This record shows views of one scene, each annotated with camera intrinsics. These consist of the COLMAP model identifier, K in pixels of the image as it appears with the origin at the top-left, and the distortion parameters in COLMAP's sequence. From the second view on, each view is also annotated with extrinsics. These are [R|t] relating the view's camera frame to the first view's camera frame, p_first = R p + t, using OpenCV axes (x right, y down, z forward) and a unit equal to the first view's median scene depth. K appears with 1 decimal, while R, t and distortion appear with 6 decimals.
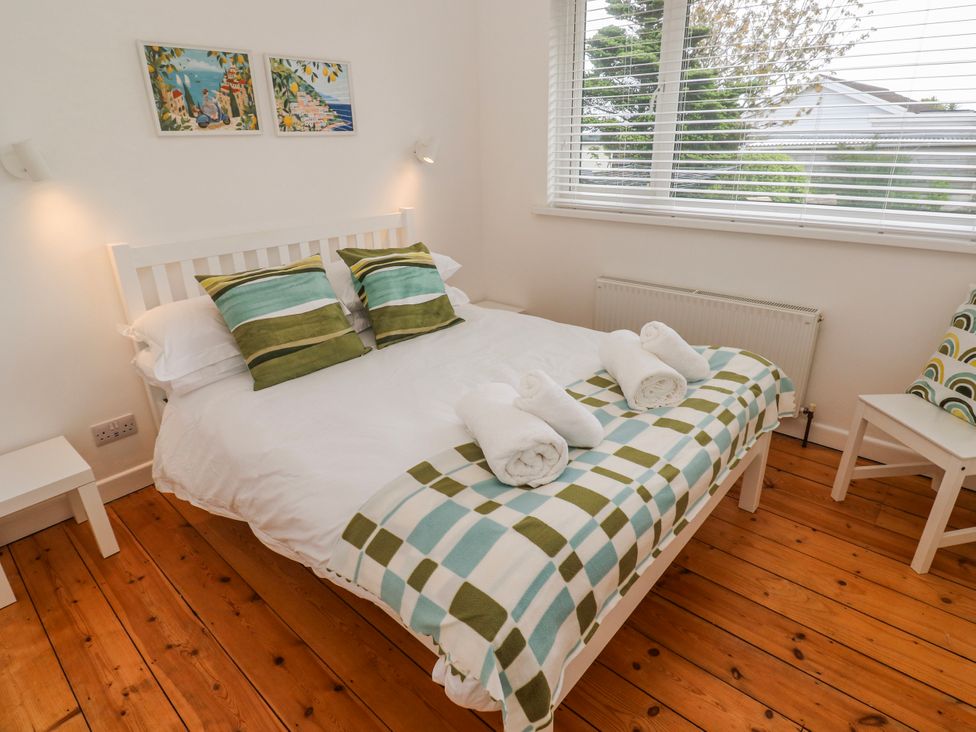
lens RADIAL K [[546.2, 0, 493.3], [0, 546.2, 362.3], [0, 0, 1]] dist [-0.004170, -0.002673]
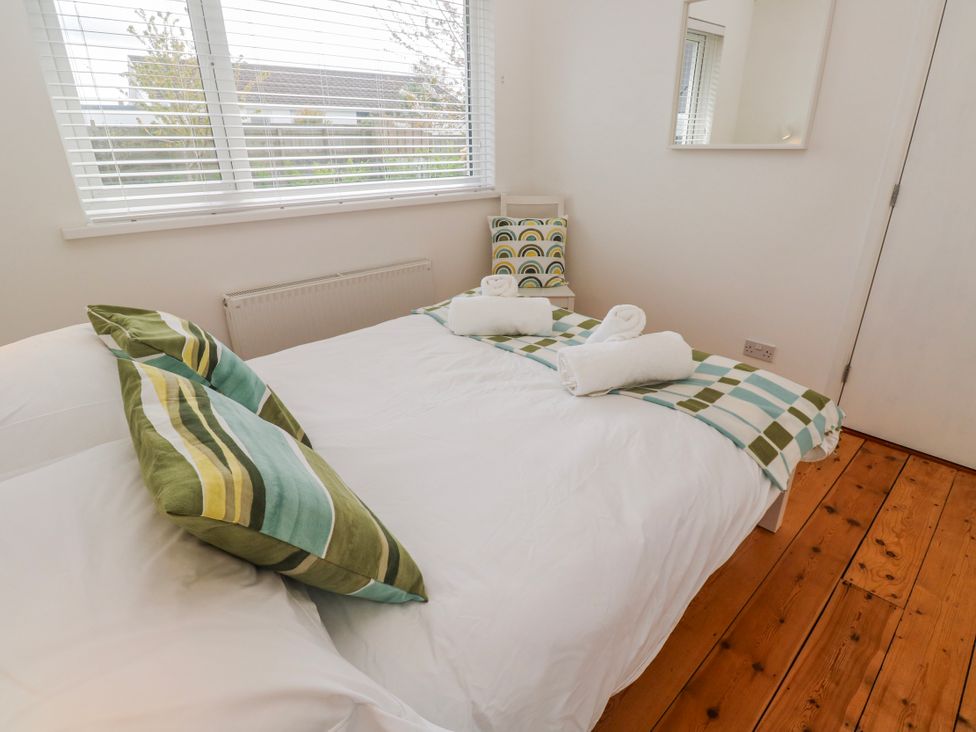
lens RADIAL K [[546.2, 0, 493.3], [0, 546.2, 362.3], [0, 0, 1]] dist [-0.004170, -0.002673]
pose [[0.067980, -0.357594, 0.931399, -0.925944], [0.379458, 0.872667, 0.307350, -0.291174], [-0.922708, 0.332533, 0.195016, 0.914747]]
